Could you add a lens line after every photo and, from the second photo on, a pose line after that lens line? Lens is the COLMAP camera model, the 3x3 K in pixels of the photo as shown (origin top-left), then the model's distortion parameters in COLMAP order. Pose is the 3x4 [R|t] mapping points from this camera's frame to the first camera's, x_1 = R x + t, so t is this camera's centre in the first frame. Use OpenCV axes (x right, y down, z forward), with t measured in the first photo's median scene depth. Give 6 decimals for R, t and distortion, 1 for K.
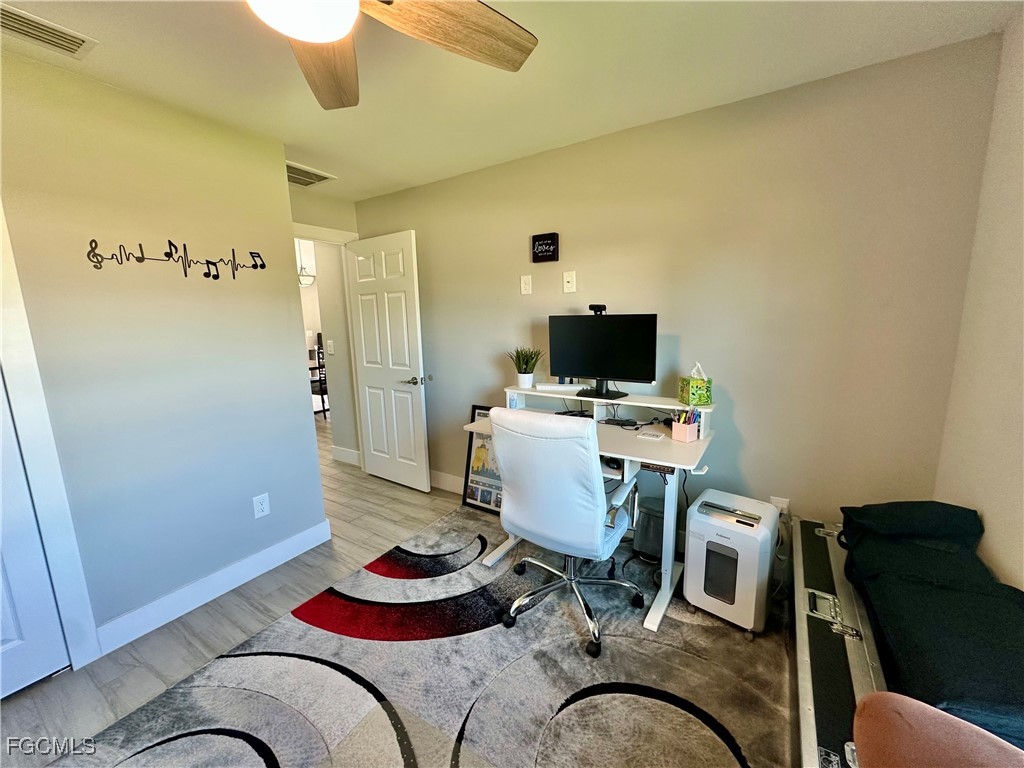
lens RADIAL K [[407.5, 0, 511.3], [0, 407.5, 384.9], [0, 0, 1]] dist [-0.002969, 0.000471]
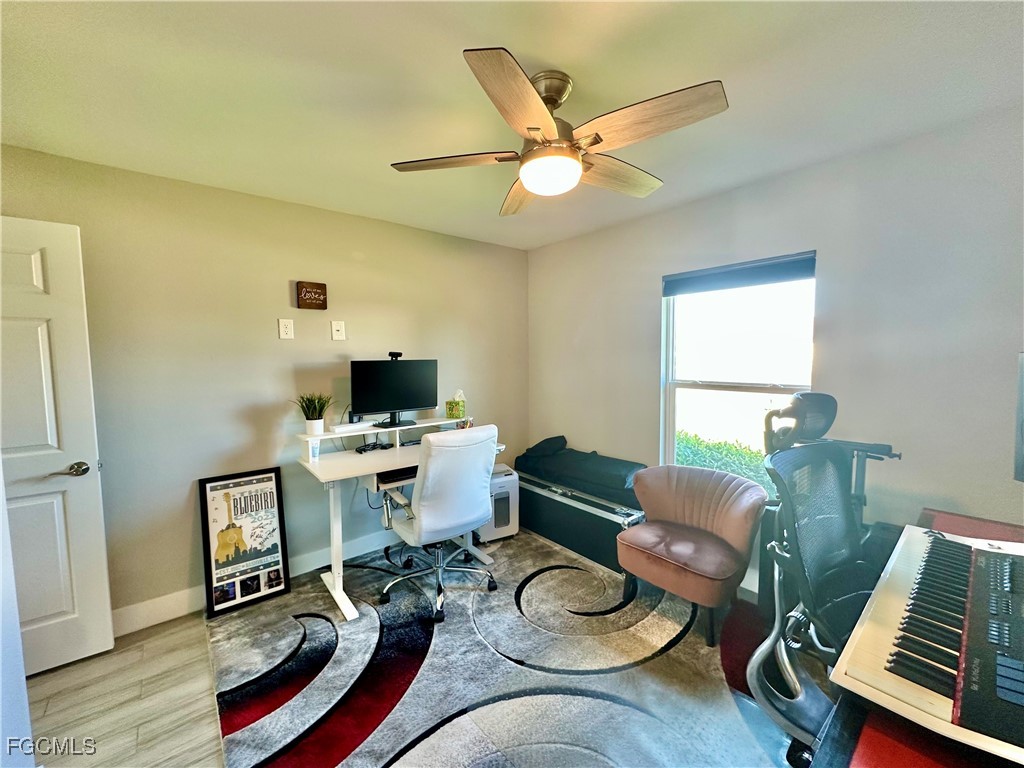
lens RADIAL K [[407.5, 0, 513.4], [0, 407.5, 383.7], [0, 0, 1]] dist [-0.002969, 0.000471]
pose [[0.300642, -0.048205, 0.952518, -0.761282], [0.166391, 0.986056, -0.002615, -0.031543], [-0.939110, 0.159277, 0.304471, 0.251193]]
